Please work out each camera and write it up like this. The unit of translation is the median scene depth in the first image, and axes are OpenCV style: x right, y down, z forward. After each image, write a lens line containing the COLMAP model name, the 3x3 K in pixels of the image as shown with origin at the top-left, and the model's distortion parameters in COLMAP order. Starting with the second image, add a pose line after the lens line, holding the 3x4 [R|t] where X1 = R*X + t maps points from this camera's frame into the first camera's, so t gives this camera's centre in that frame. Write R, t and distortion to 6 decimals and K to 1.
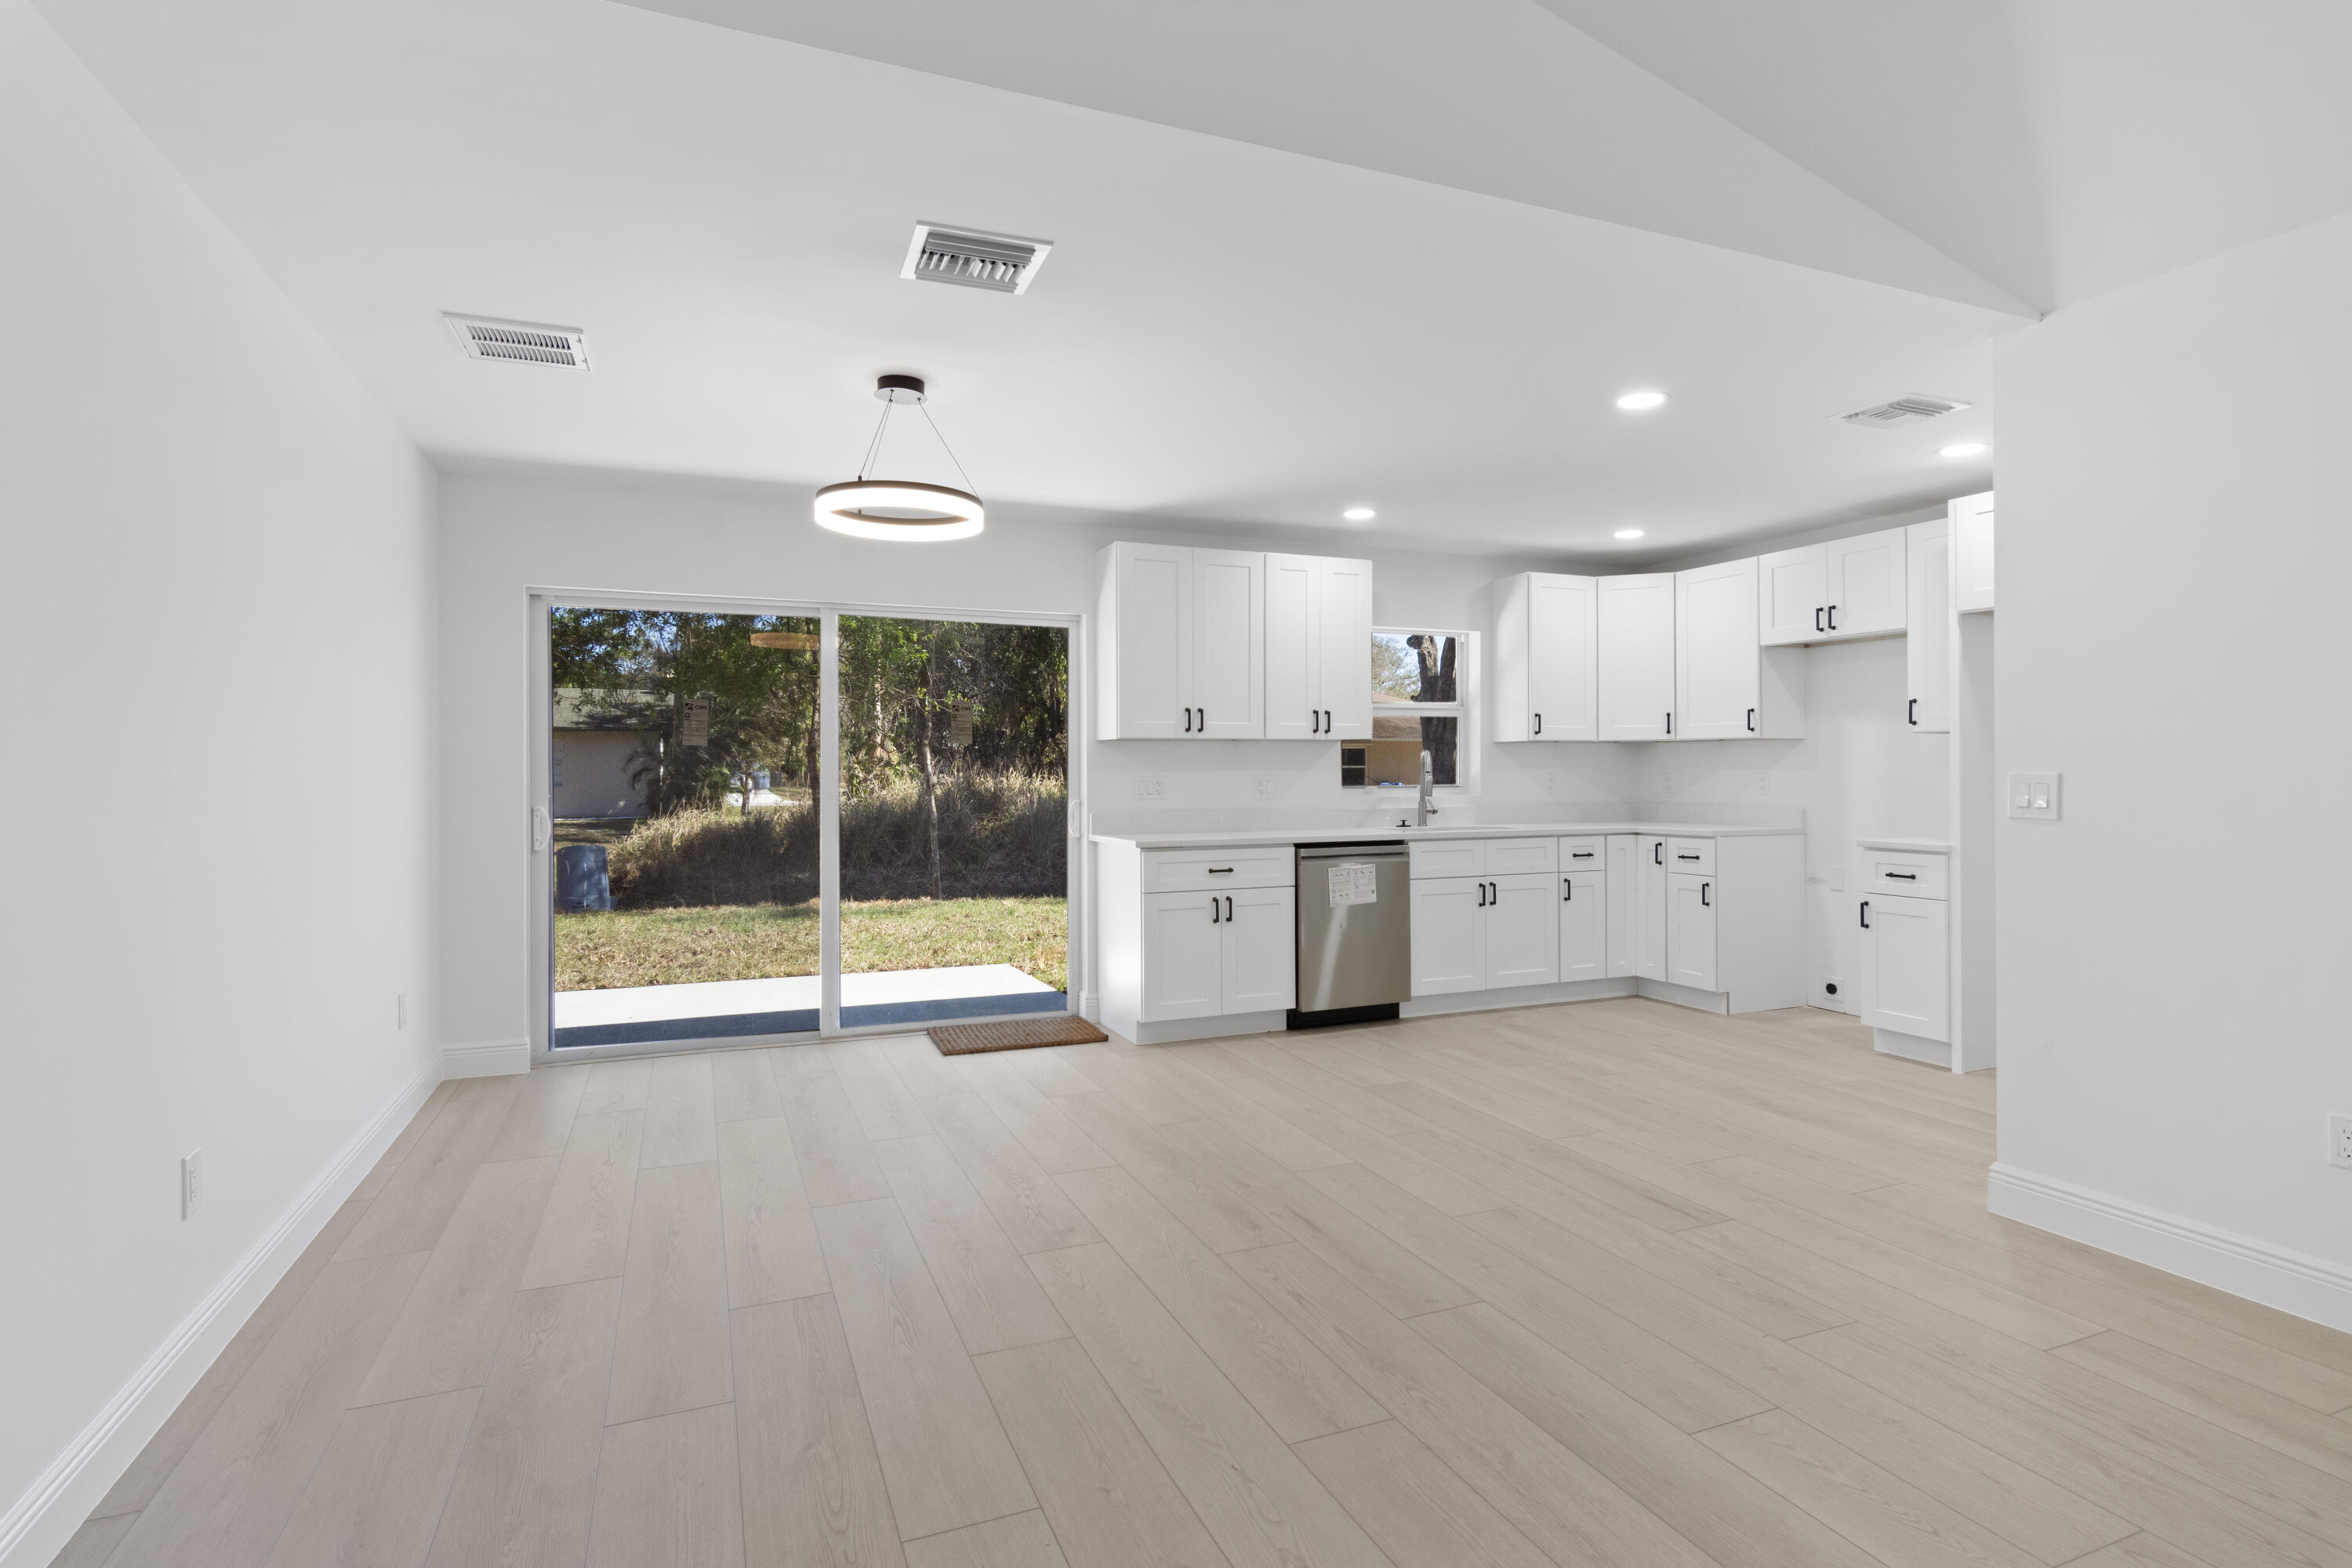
lens RADIAL K [[1161.4, 0, 1171.6], [0, 1161.4, 762.4], [0, 0, 1]] dist [-0.001649, -0.000349]
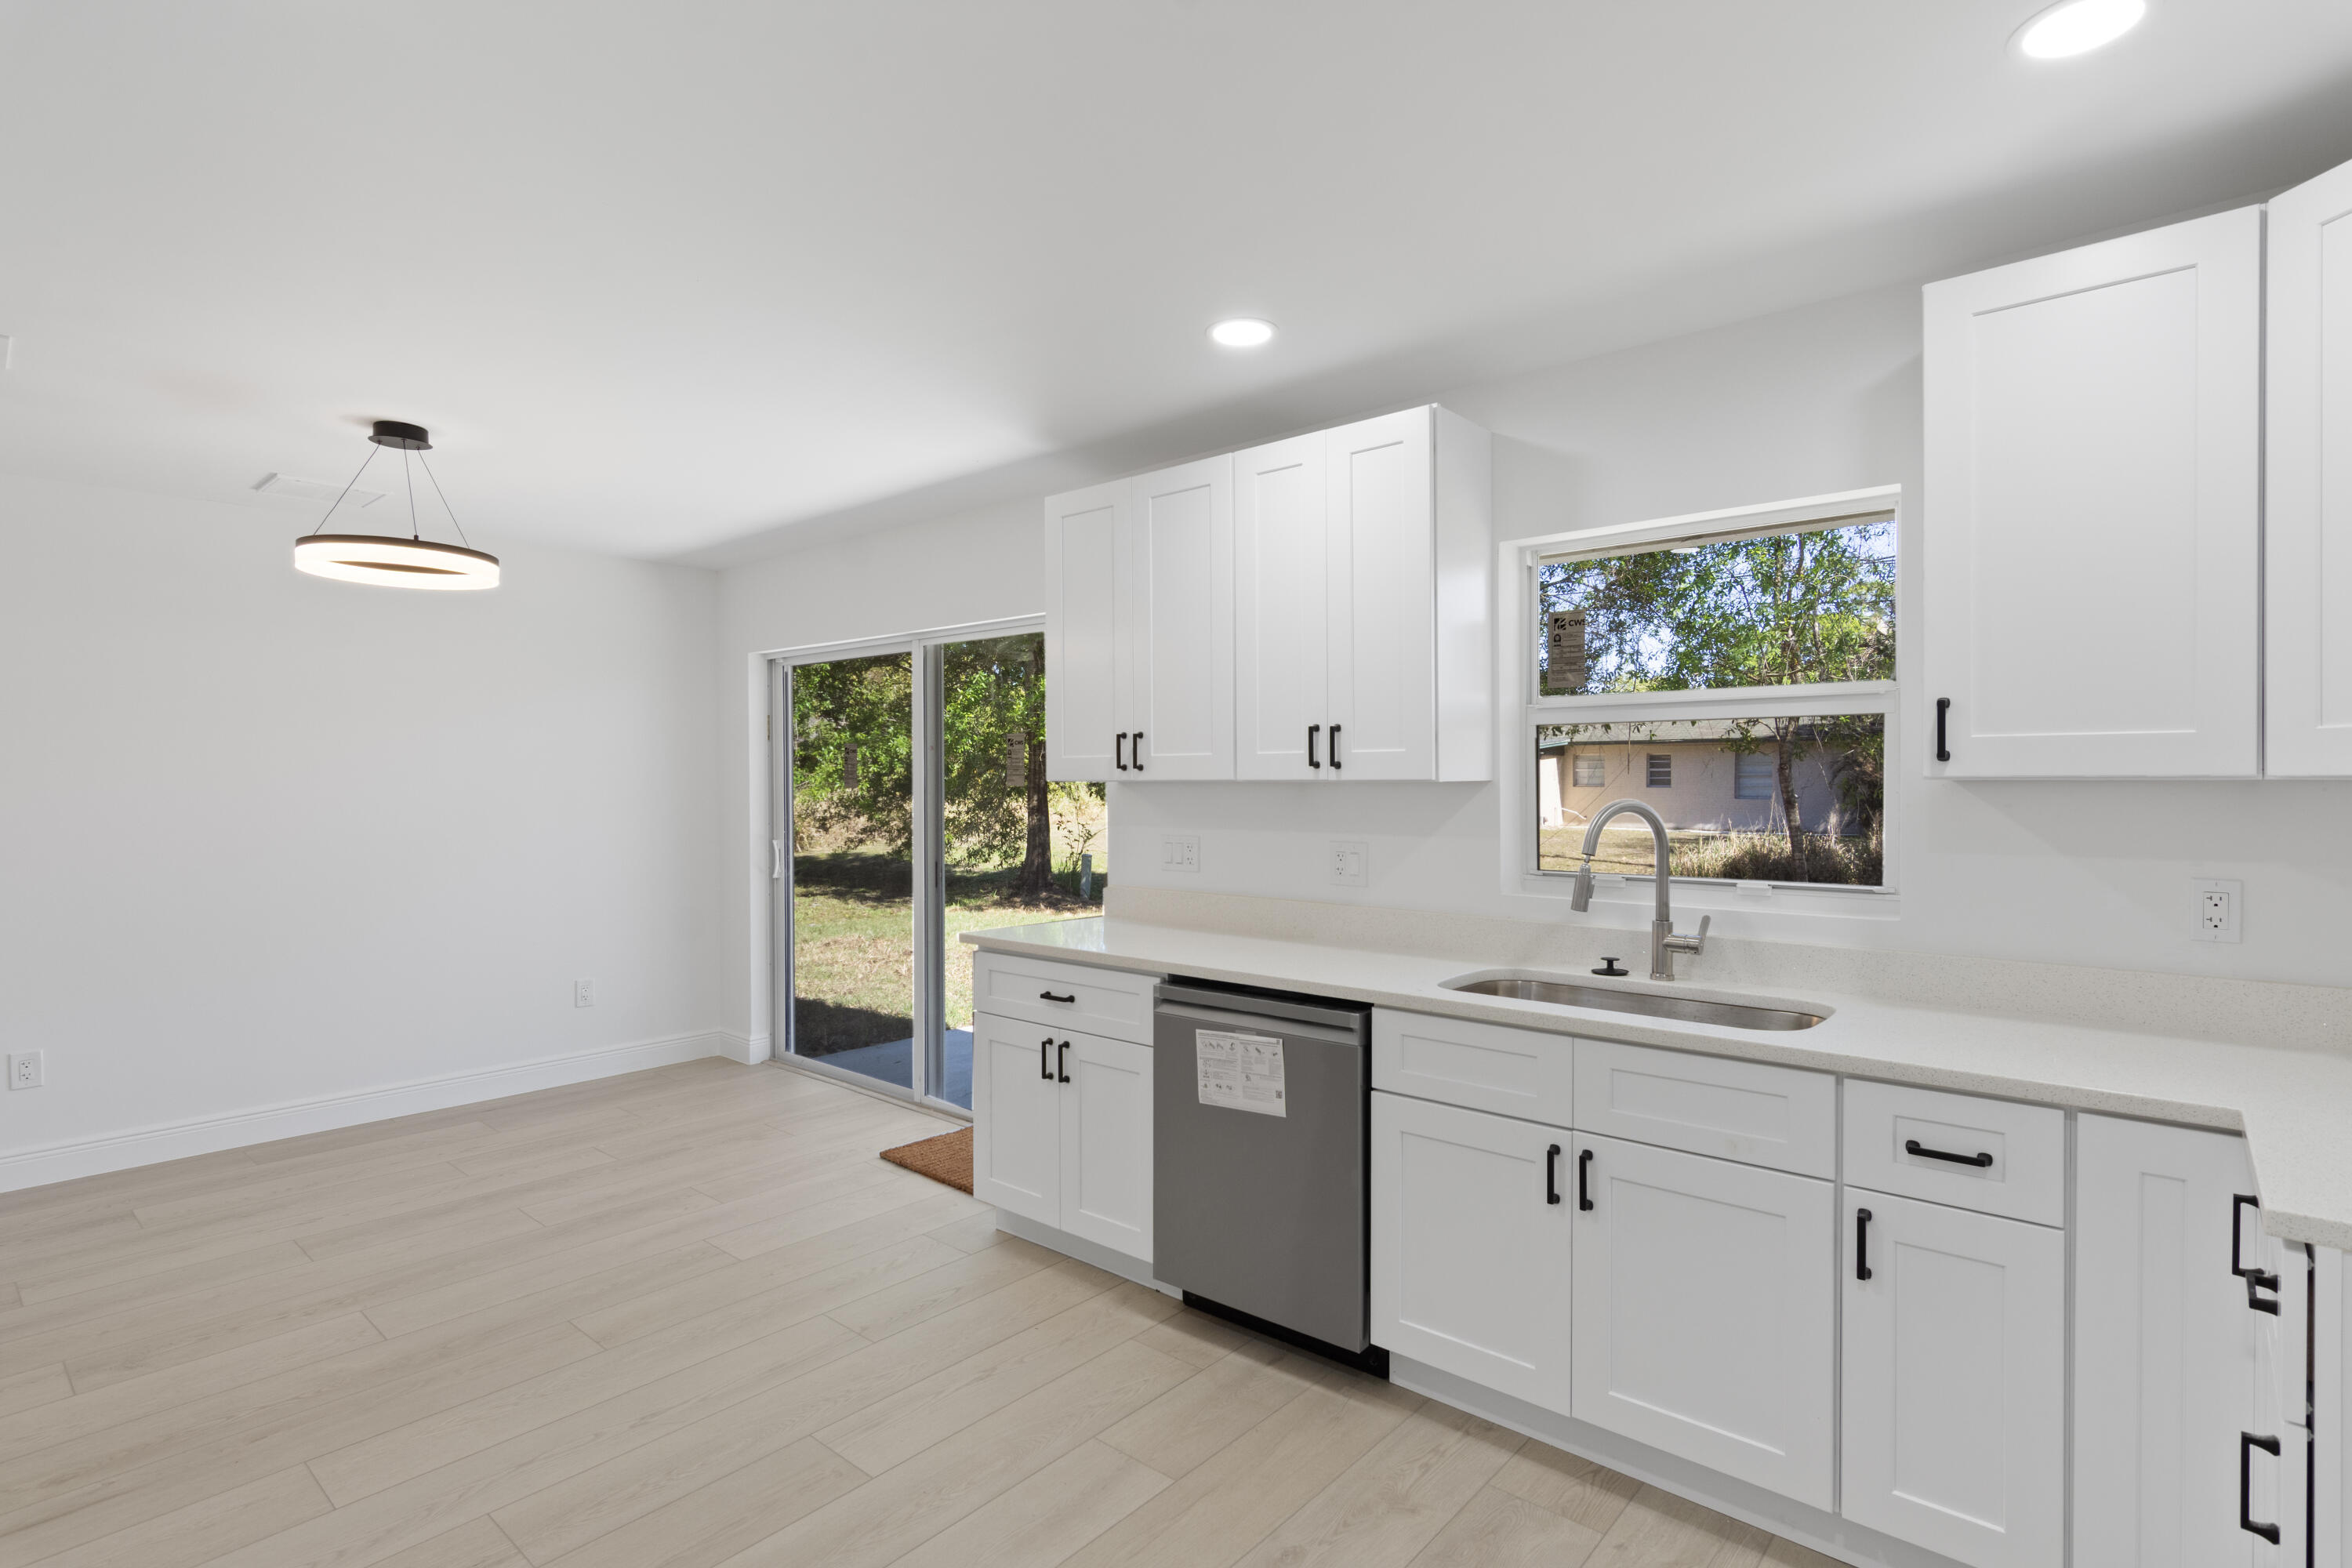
lens RADIAL K [[1137.4, 0, 1168.7], [0, 1137.4, 784.3], [0, 0, 1]] dist [-0.000814, 0.000653]
pose [[0.445724, 0.006293, -0.895148, 0.558276], [0.005827, 0.999934, 0.009932, -0.023987], [0.895151, -0.009643, 0.445658, 0.713722]]
